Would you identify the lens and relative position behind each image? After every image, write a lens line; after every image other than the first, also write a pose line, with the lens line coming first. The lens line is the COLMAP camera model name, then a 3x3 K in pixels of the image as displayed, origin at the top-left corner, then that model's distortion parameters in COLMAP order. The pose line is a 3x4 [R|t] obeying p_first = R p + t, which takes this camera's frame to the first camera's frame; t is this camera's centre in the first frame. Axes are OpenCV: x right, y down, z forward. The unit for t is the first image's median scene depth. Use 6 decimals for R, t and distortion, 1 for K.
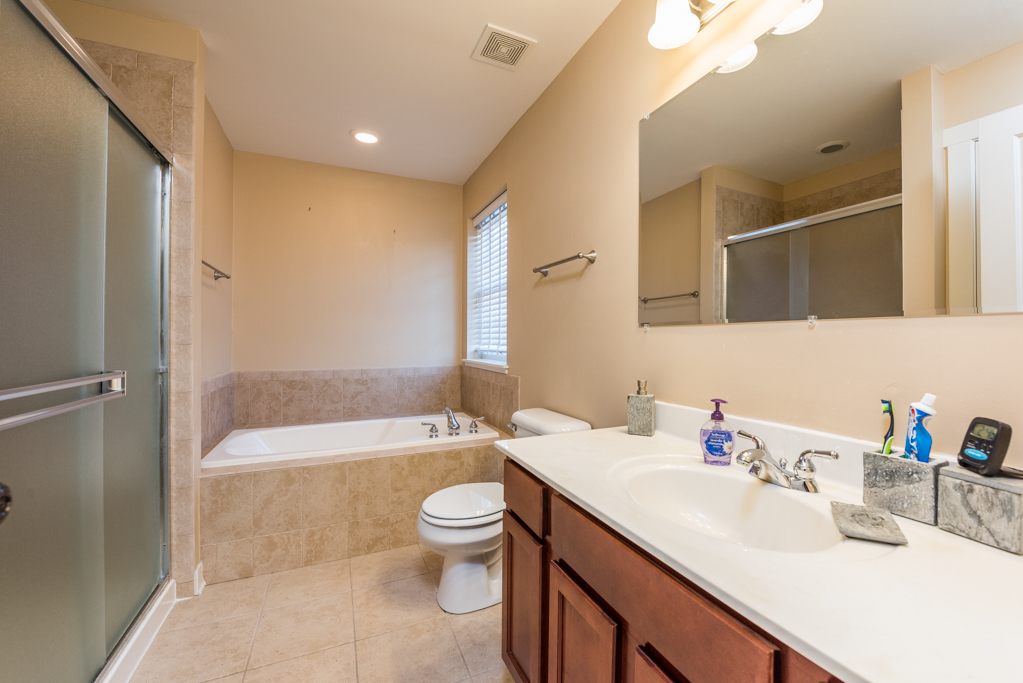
lens RADIAL K [[395.8, 0, 514.3], [0, 395.8, 339.3], [0, 0, 1]] dist [0.014123, -0.001545]
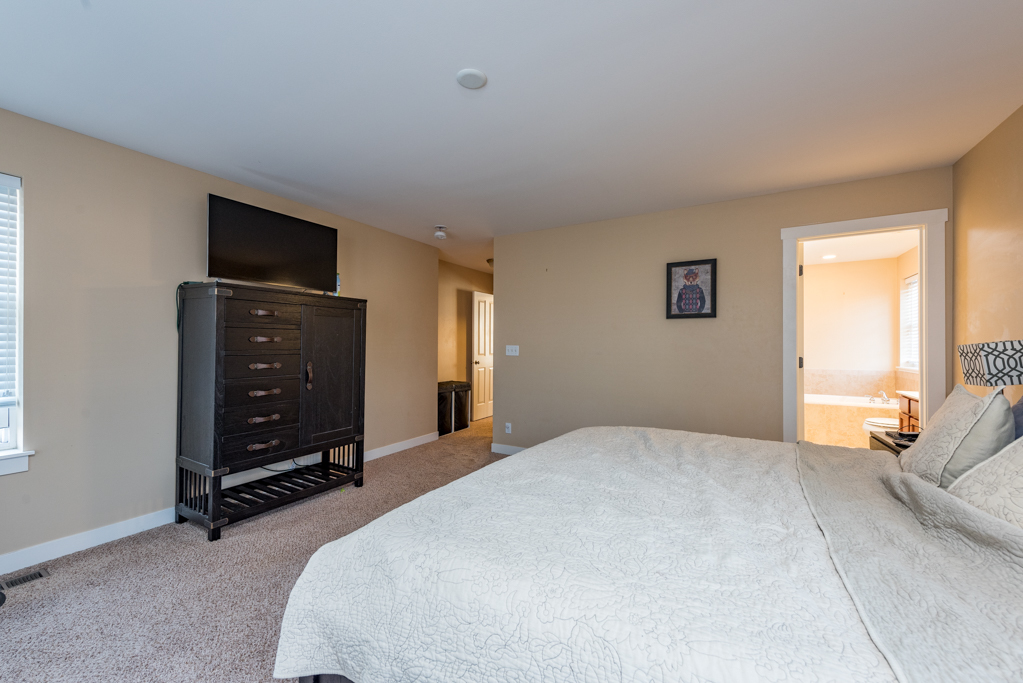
lens RADIAL K [[395.8, 0, 518.1], [0, 395.8, 342.3], [0, 0, 1]] dist [0.014123, -0.001545]
pose [[0.591194, -0.008901, -0.806480, 0.286831], [0.002682, 0.999955, -0.009071, -0.040696], [0.806525, 0.003200, 0.591191, -1.265419]]
